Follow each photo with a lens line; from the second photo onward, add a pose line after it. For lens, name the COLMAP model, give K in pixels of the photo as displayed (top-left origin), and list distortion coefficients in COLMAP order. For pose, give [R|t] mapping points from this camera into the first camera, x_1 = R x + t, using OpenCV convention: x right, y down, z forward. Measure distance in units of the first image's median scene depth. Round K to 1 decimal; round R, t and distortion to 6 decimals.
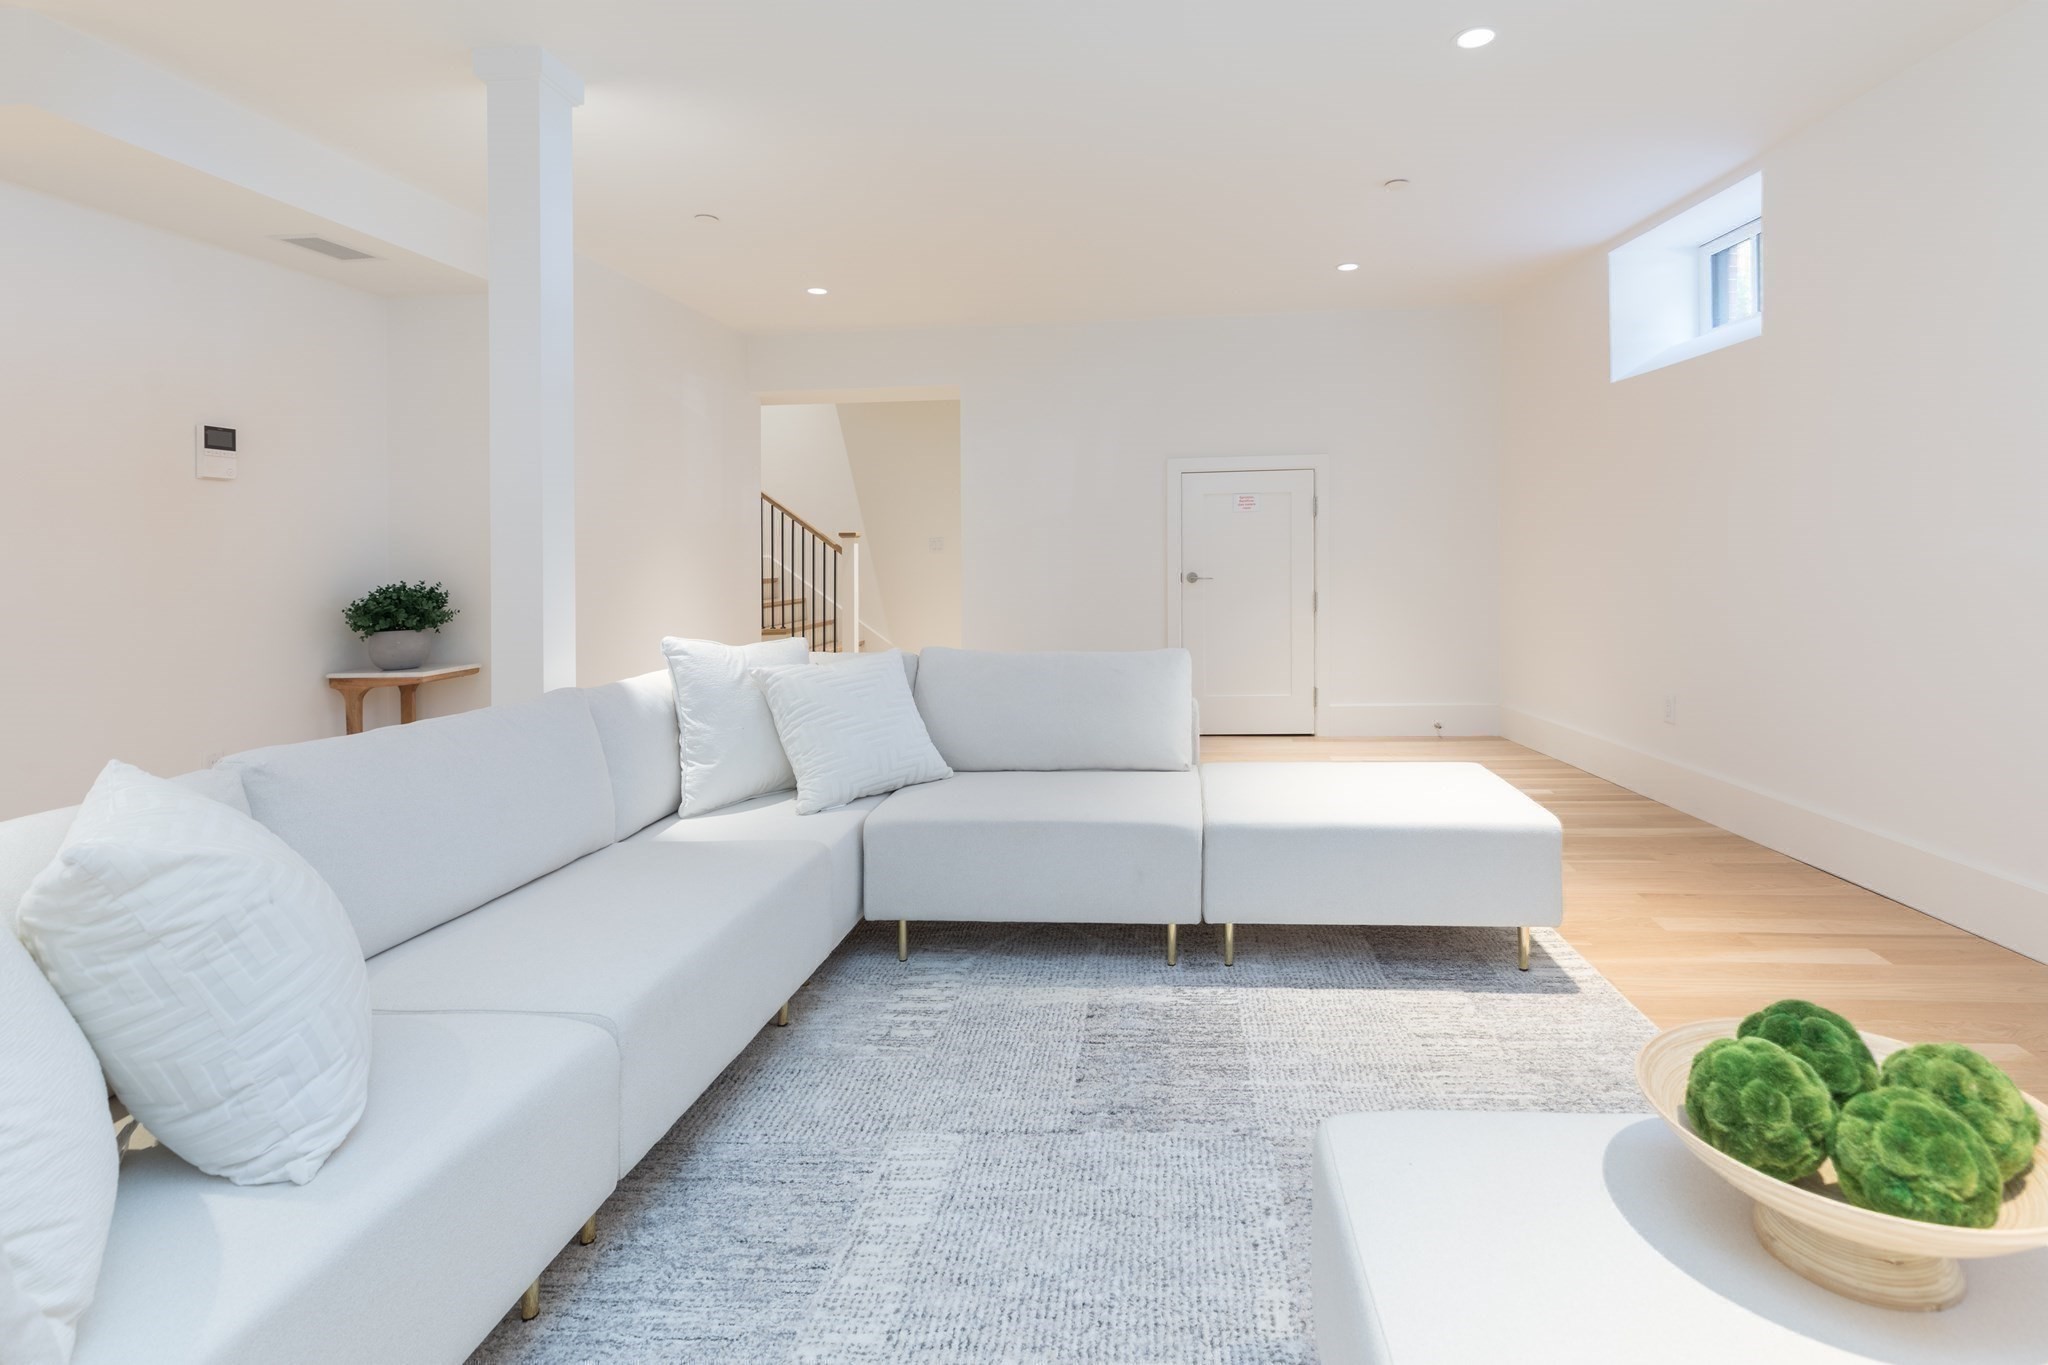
lens RADIAL K [[996.7, 0, 1024.3], [0, 996.7, 547.1], [0, 0, 1]] dist [0.006142, 0.000490]
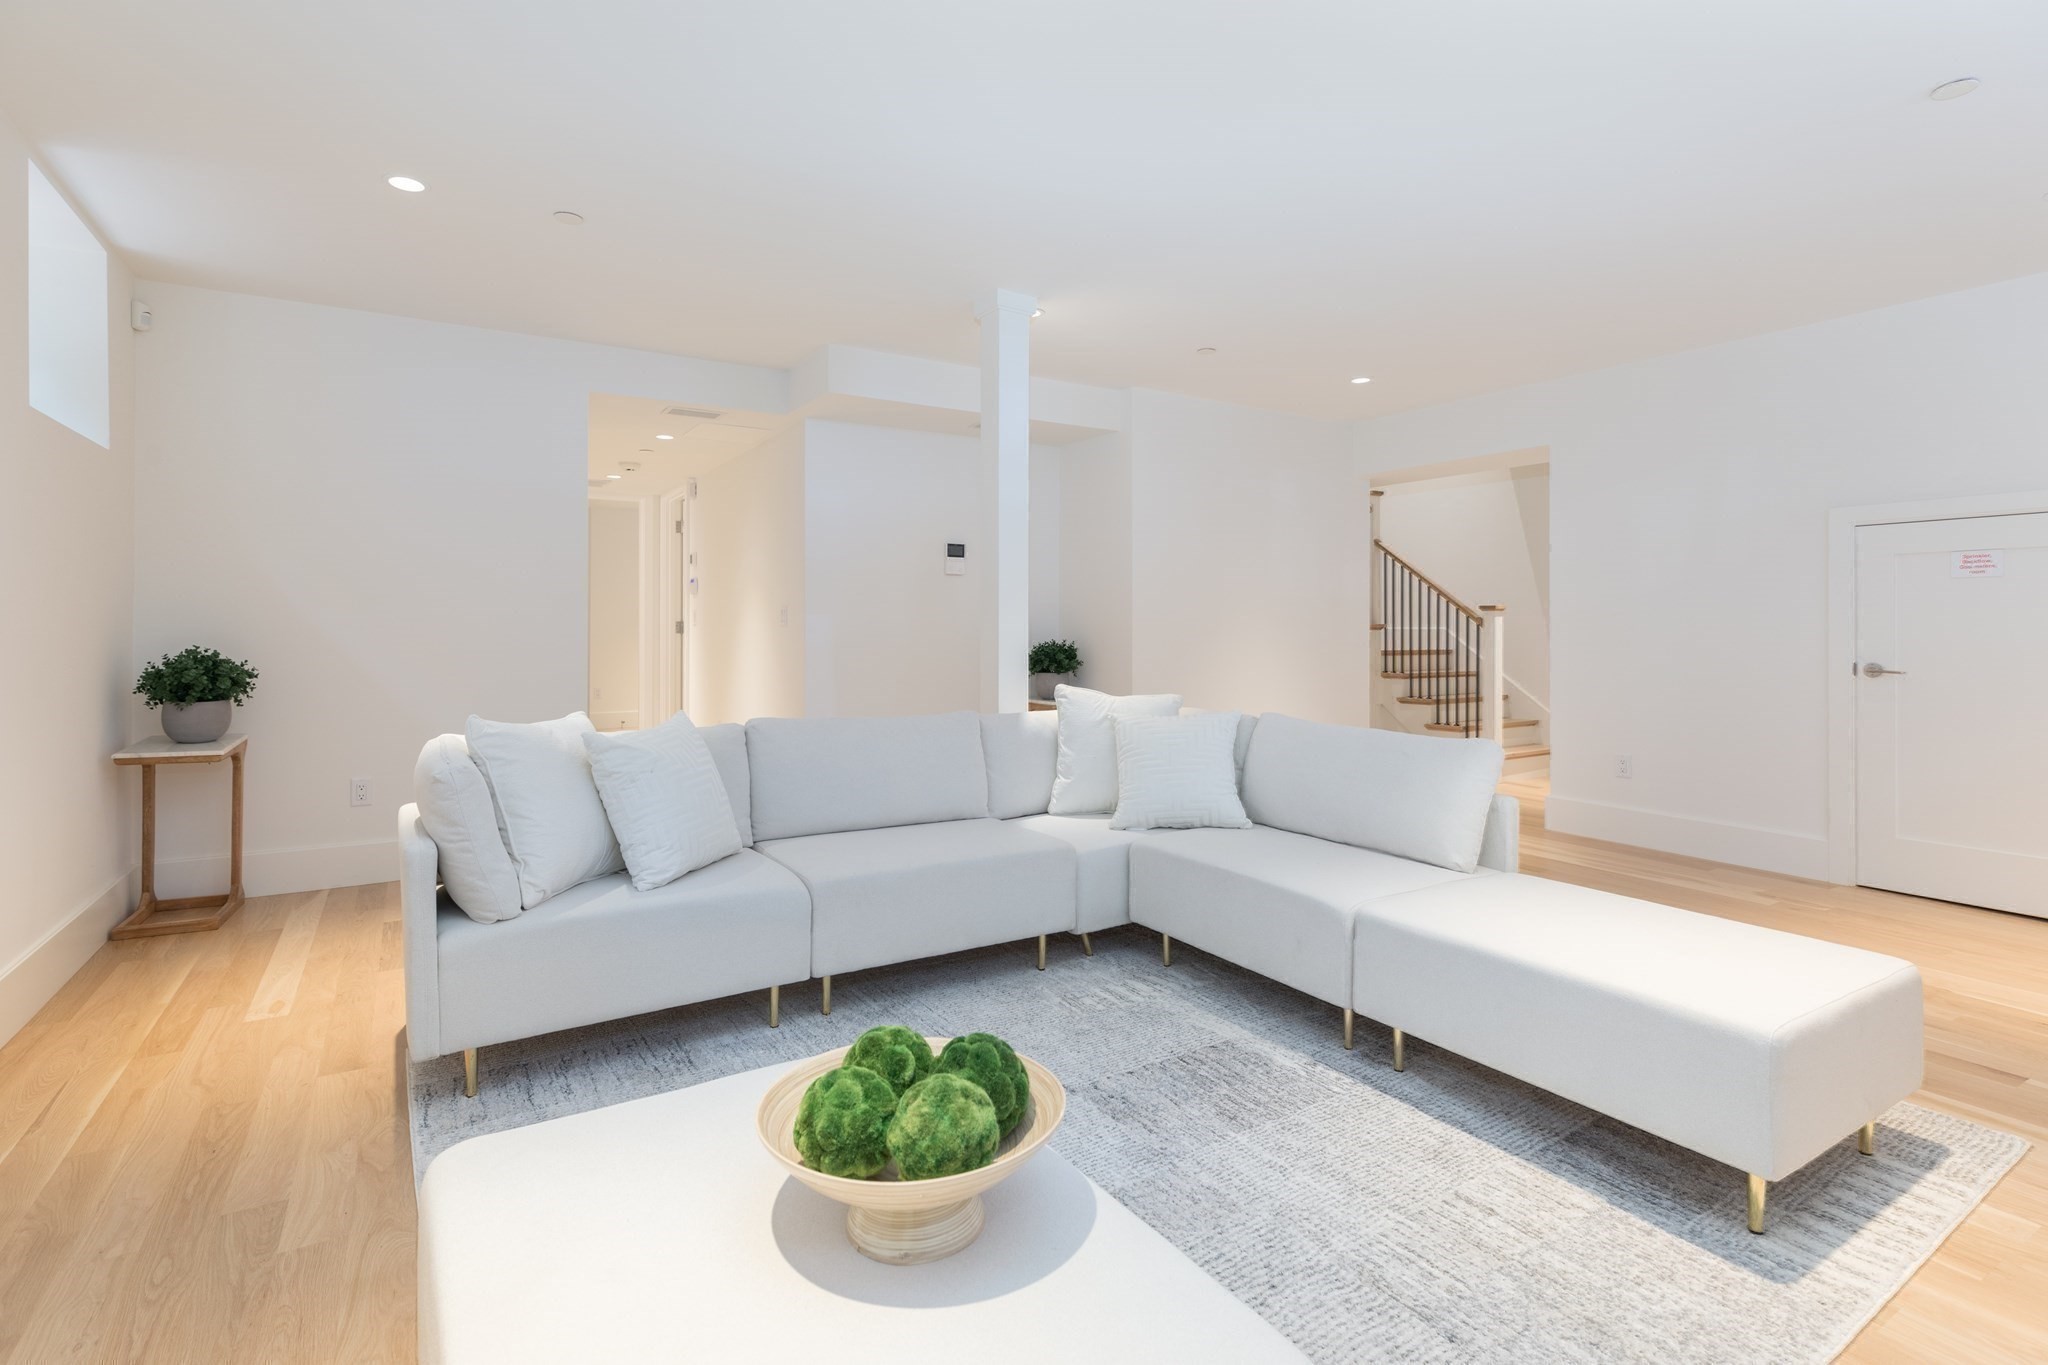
lens RADIAL K [[977.2, 0, 1024.8], [0, 977.2, 611.4], [0, 0, 1]] dist [0.003163, 0.000413]
pose [[0.593024, 0.007757, -0.805147, 0.697621], [-0.009538, 0.999951, 0.002609, -0.014580], [0.805128, 0.006132, 0.593069, 0.153235]]
